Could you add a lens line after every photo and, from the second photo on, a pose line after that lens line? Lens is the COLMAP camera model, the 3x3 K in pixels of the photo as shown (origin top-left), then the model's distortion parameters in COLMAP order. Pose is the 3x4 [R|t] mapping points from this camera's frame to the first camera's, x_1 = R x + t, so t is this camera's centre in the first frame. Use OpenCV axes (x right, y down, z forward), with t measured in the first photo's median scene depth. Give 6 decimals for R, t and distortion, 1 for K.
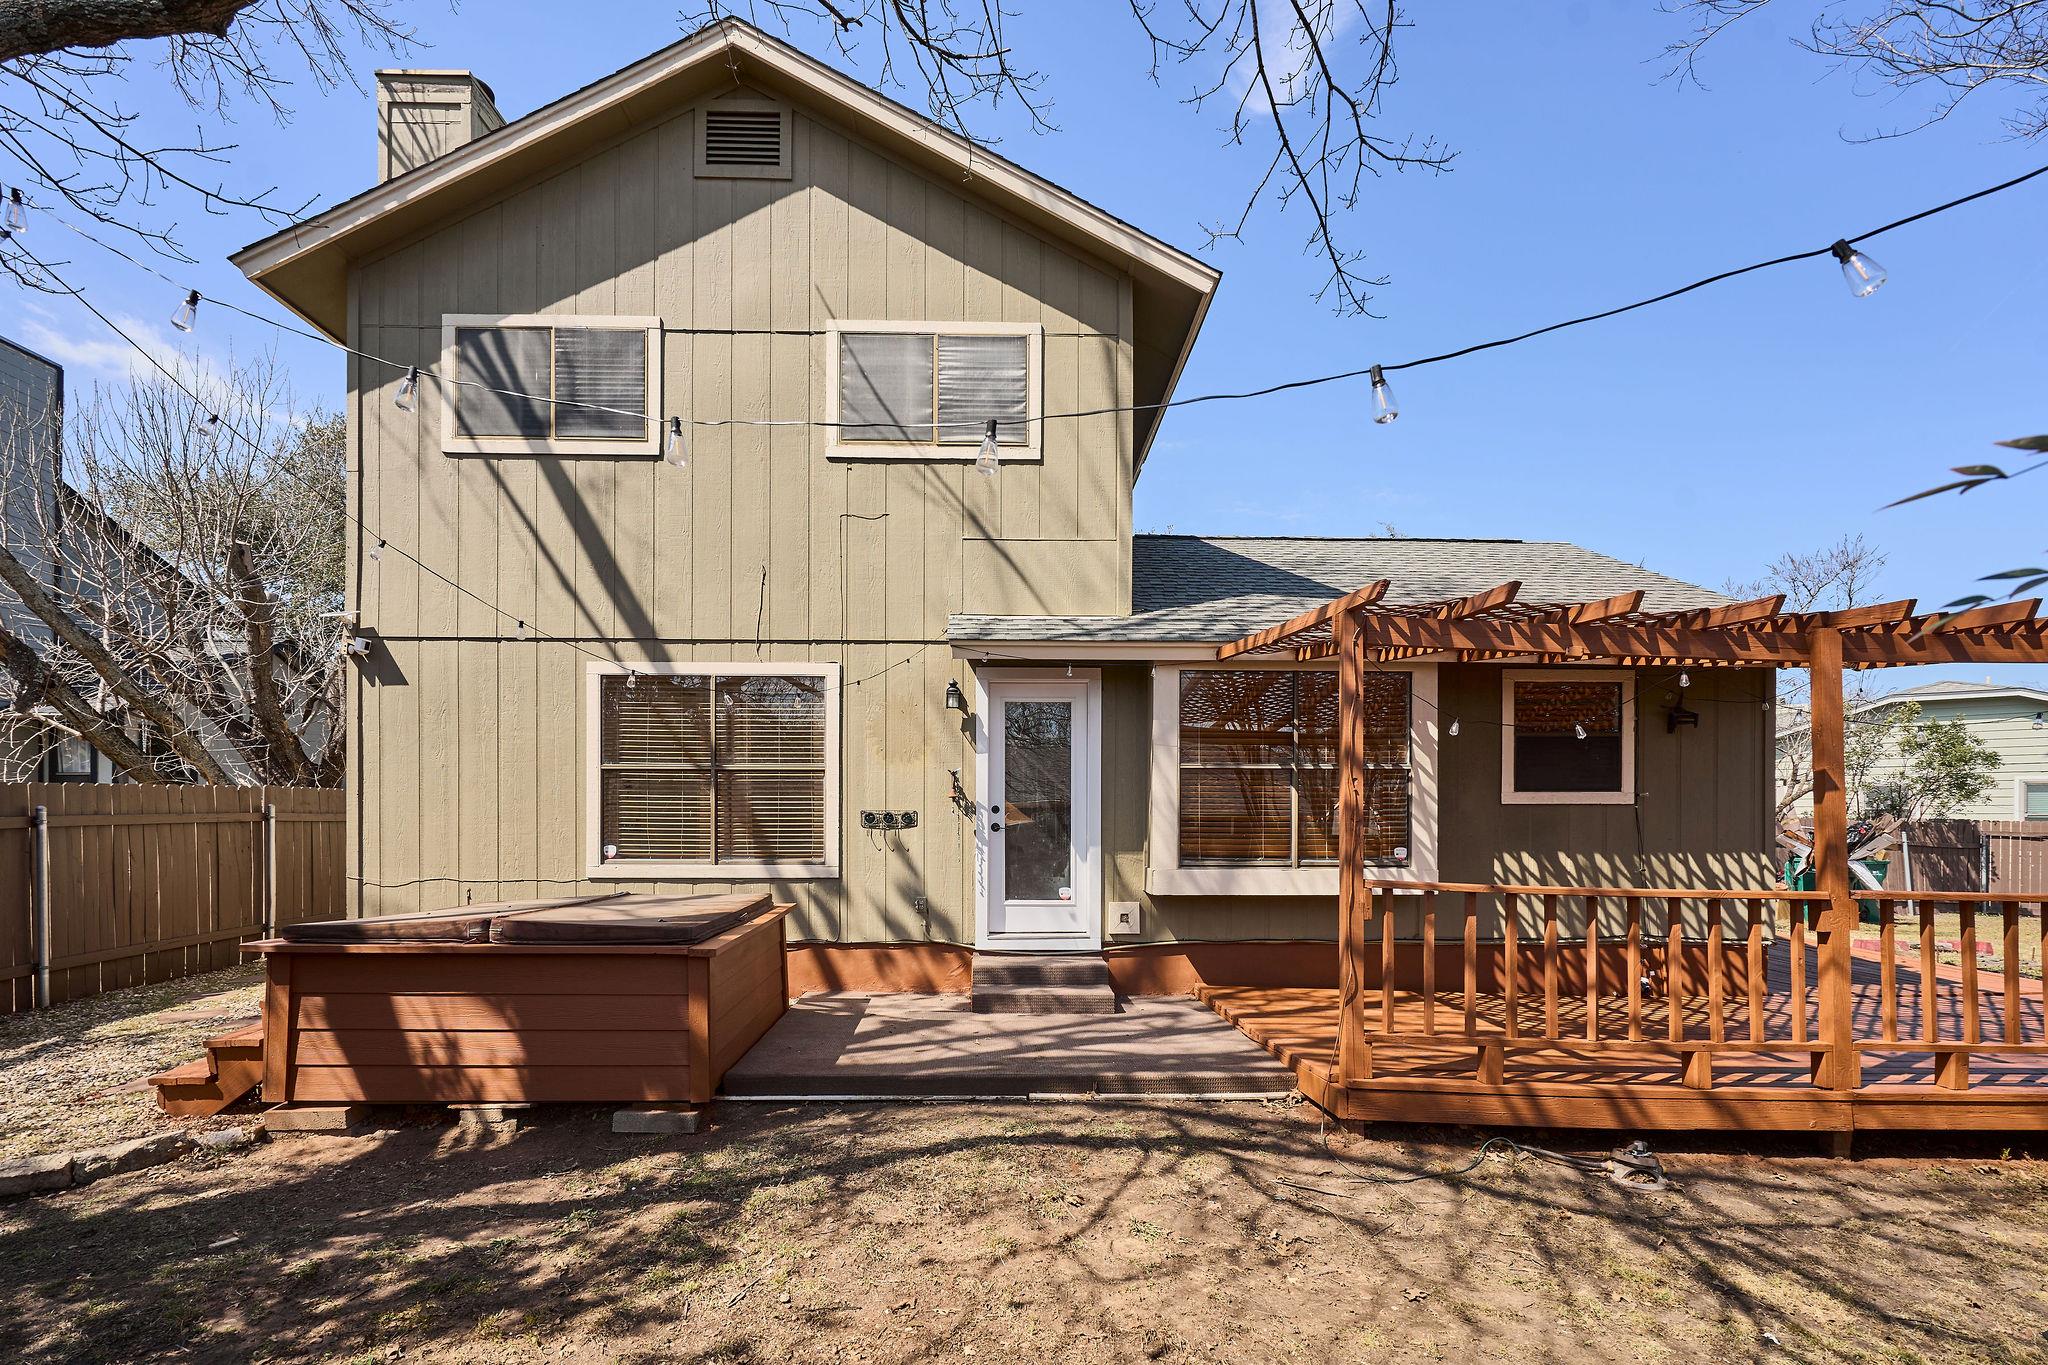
lens RADIAL K [[949.6, 0, 992.7], [0, 949.6, 839.0], [0, 0, 1]] dist [0.002059, -0.000588]
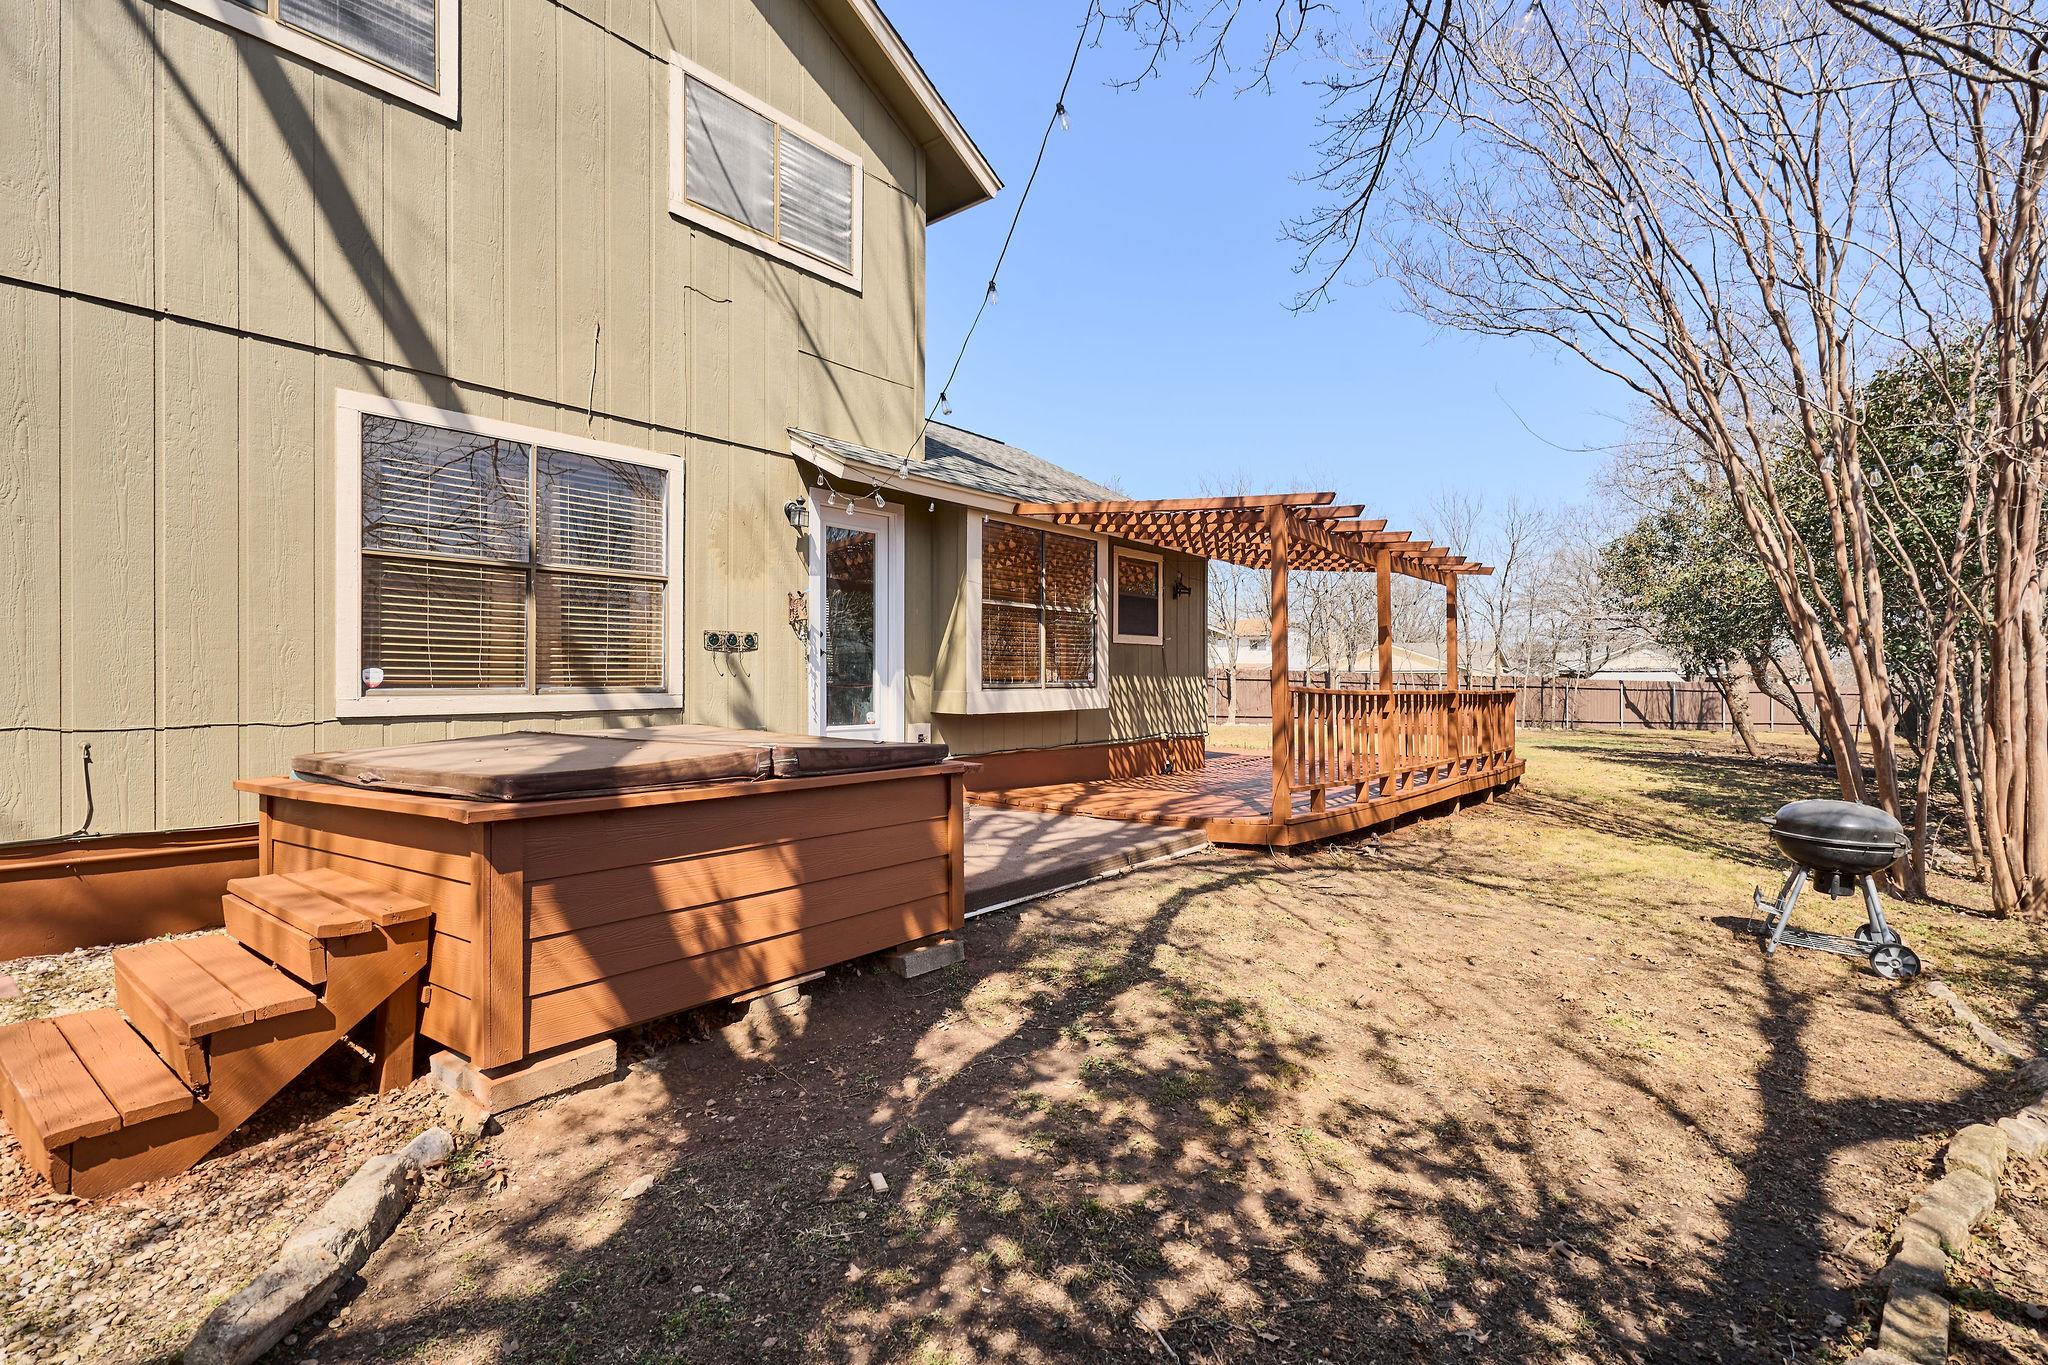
lens RADIAL K [[949.6, 0, 1024.4], [0, 949.6, 689.1], [0, 0, 1]] dist [0.002059, -0.000588]
pose [[0.638259, -0.011161, 0.769741, -0.627825], [0.008347, 0.999936, 0.007578, 0.020169], [-0.769776, 0.001588, 0.638312, 0.215499]]
